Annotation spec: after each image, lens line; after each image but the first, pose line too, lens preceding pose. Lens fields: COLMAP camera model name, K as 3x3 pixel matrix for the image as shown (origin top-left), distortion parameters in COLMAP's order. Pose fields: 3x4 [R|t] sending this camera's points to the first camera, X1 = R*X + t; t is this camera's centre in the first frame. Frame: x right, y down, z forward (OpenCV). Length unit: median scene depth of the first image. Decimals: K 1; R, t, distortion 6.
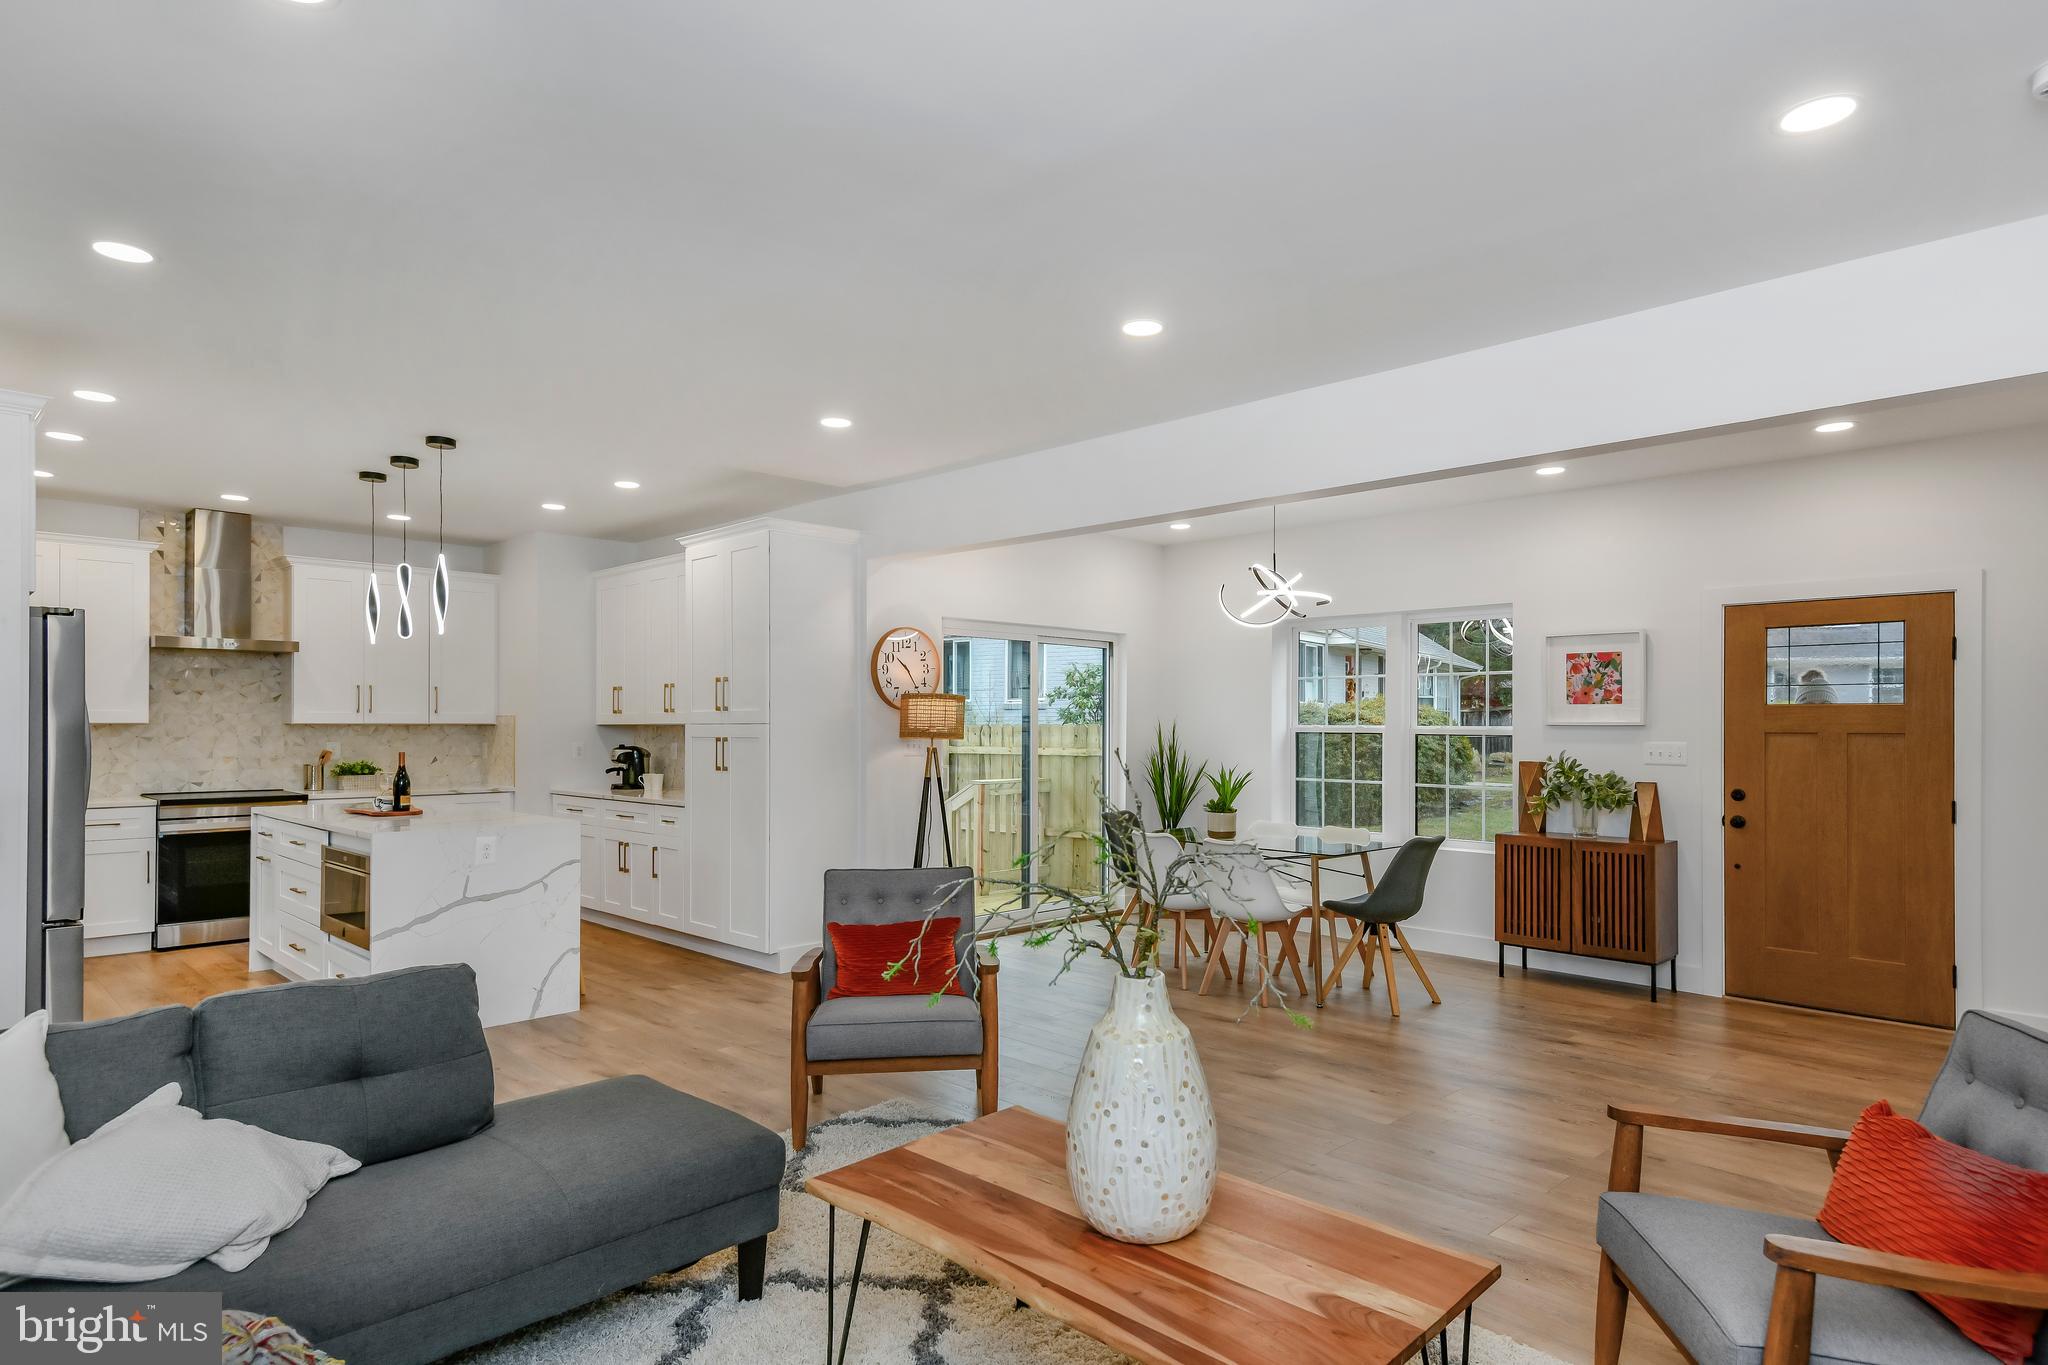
lens RADIAL K [[1146.2, 0, 1026.4], [0, 1146.2, 716.7], [0, 0, 1]] dist [0.034450, 0.000151]
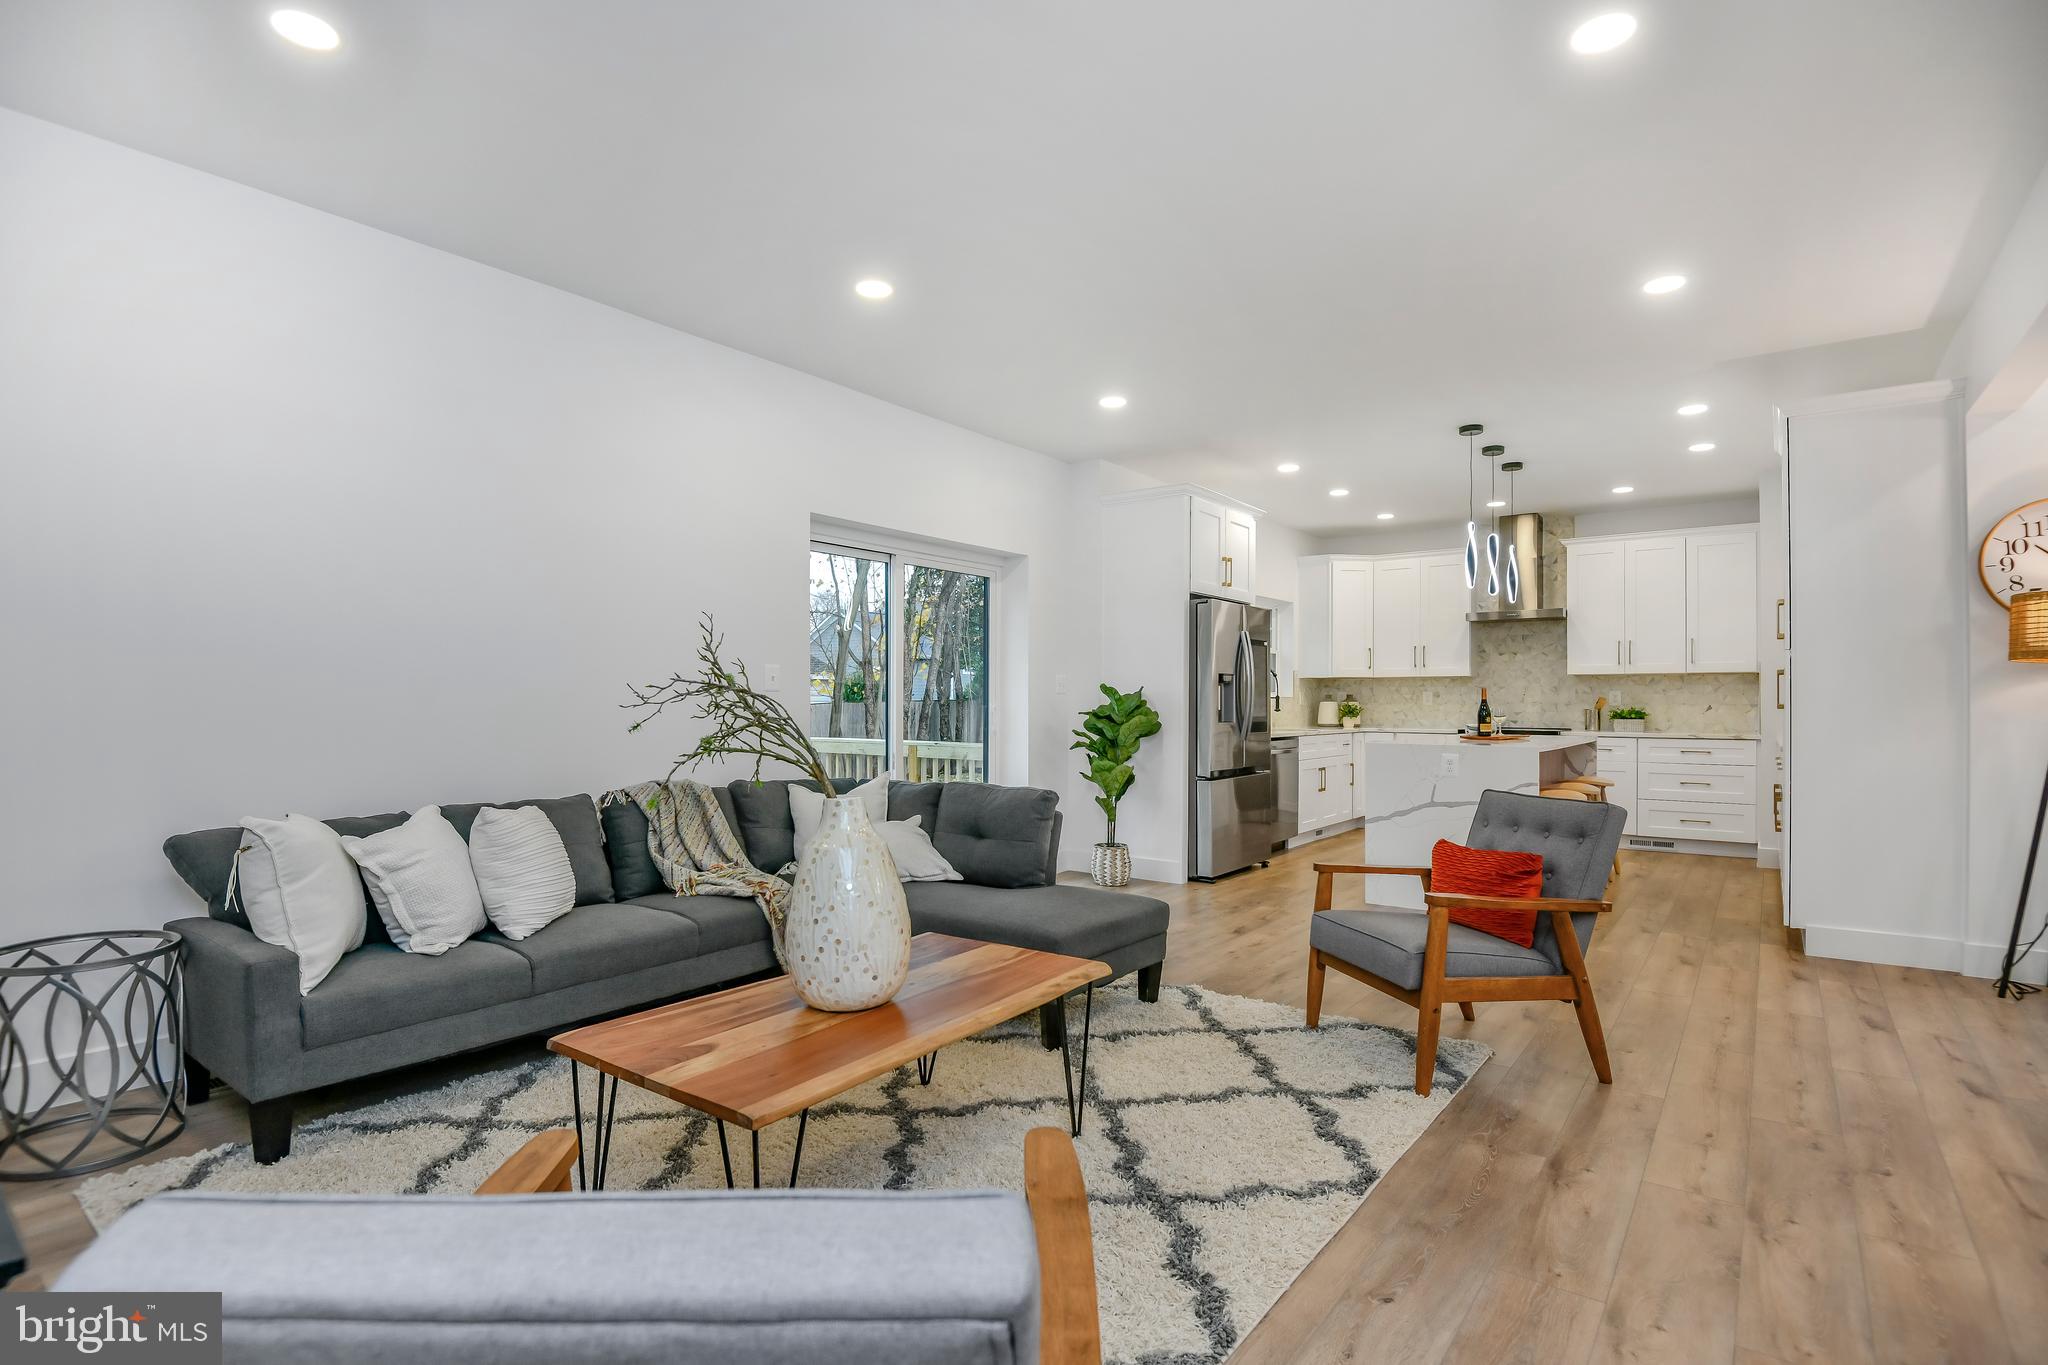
lens RADIAL K [[982.3, 0, 1026.0], [0, 982.3, 701.0], [0, 0, 1]] dist [-0.012304, -0.014001]
pose [[0.129350, -0.005711, -0.991583, 0.380103], [0.005276, 0.999973, -0.005071, 0.042124], [0.991585, -0.004575, 0.129376, 0.347467]]
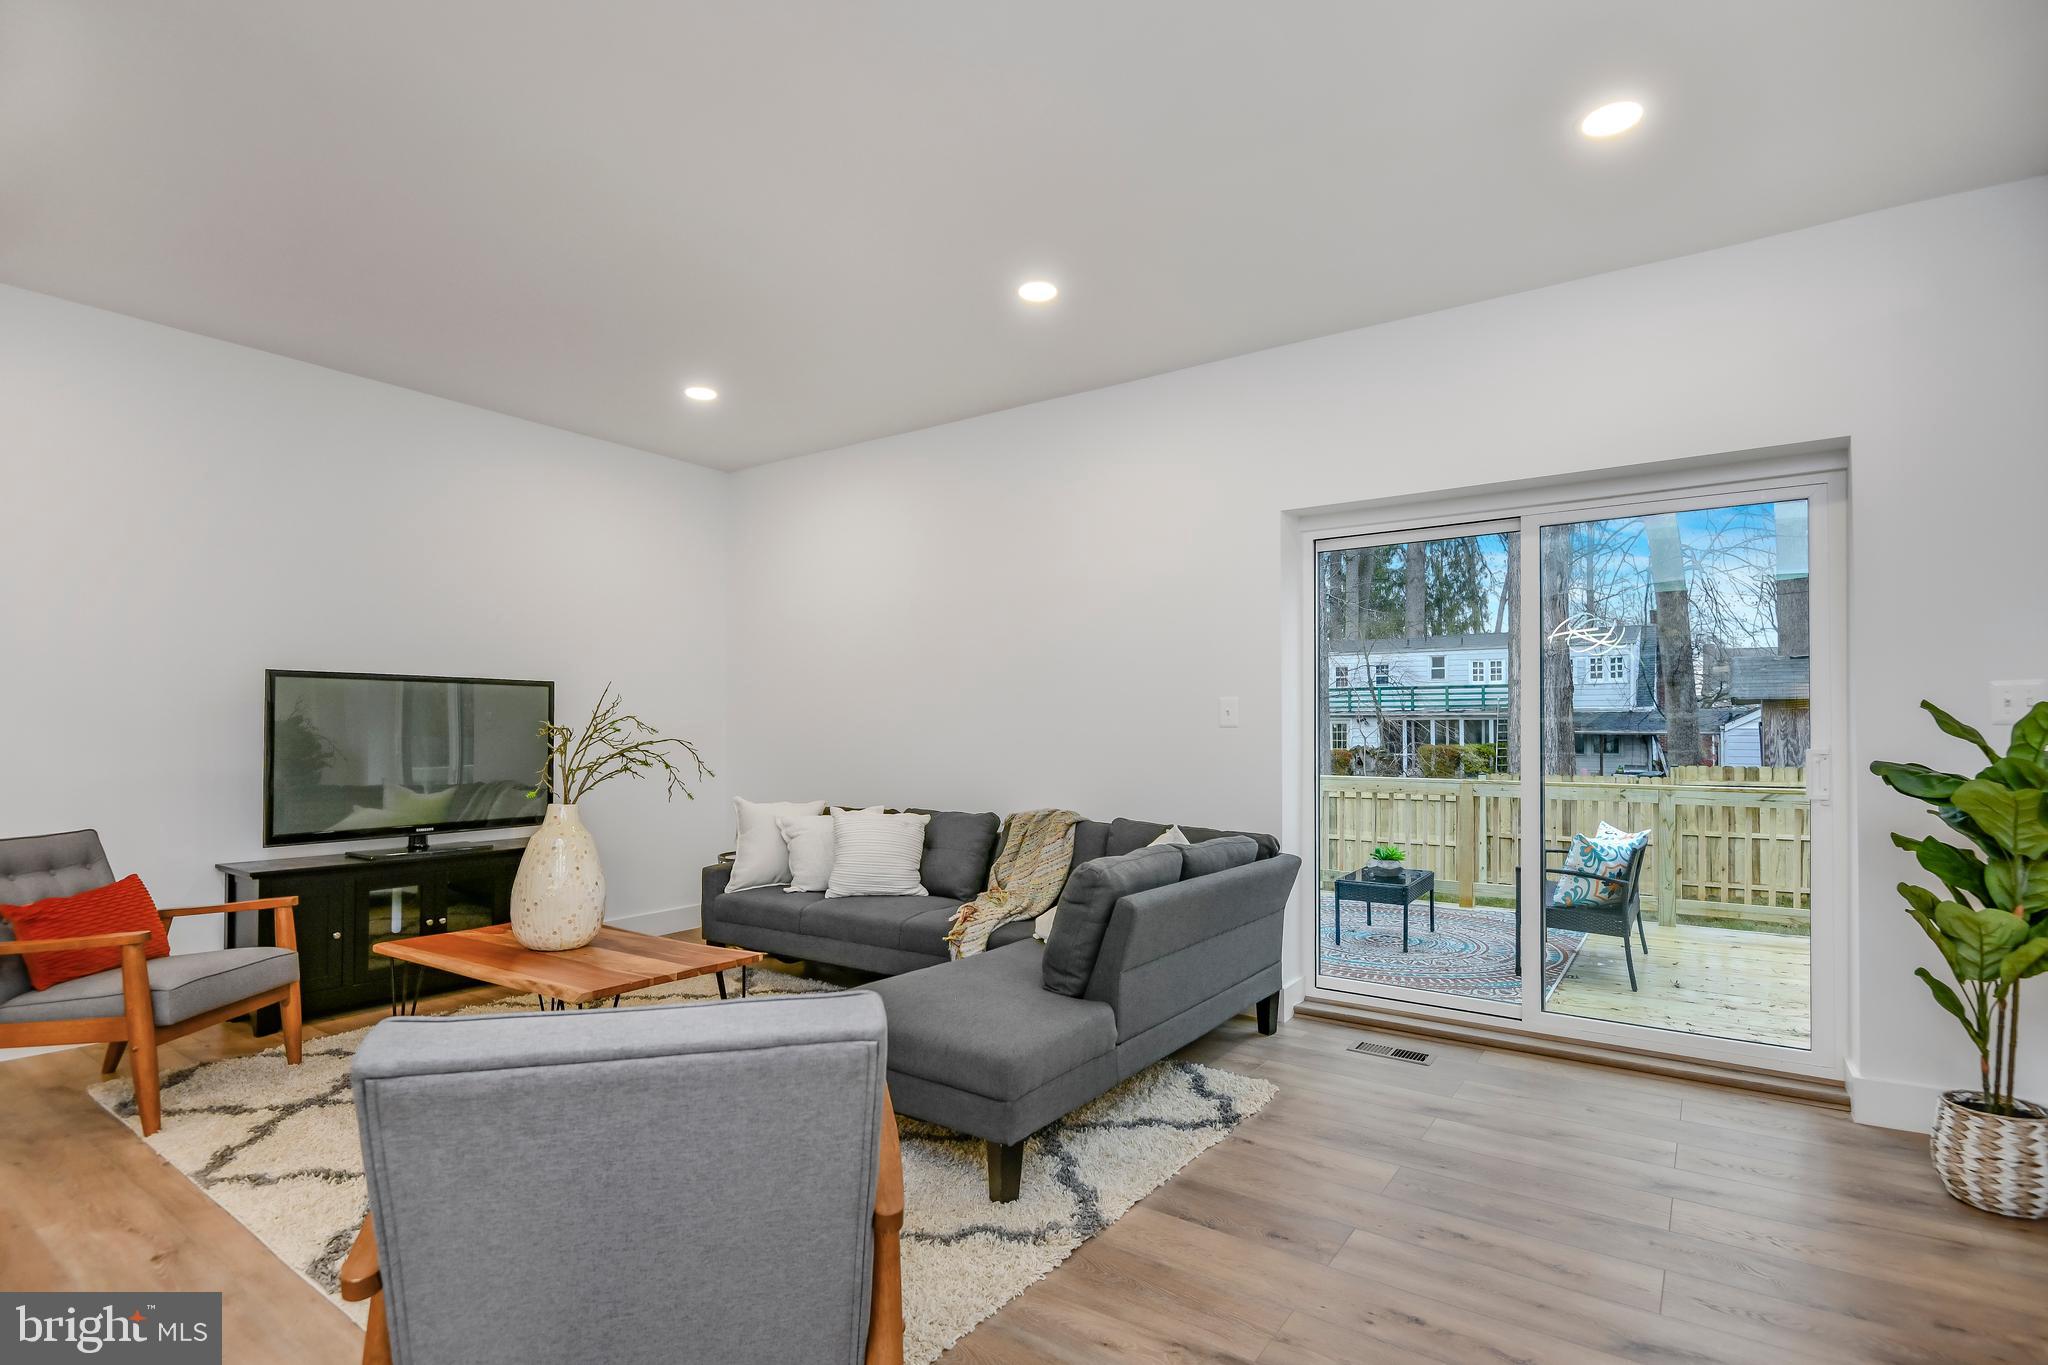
lens RADIAL K [[975.8, 0, 1011.3], [0, 975.8, 702.7], [0, 0, 1]] dist [0.001379, -0.008557]
pose [[-0.987204, -0.013763, -0.158865, -0.111086], [-0.007615, 0.999201, -0.039241, 0.040303], [0.159278, -0.037529, -0.986520, 0.853036]]
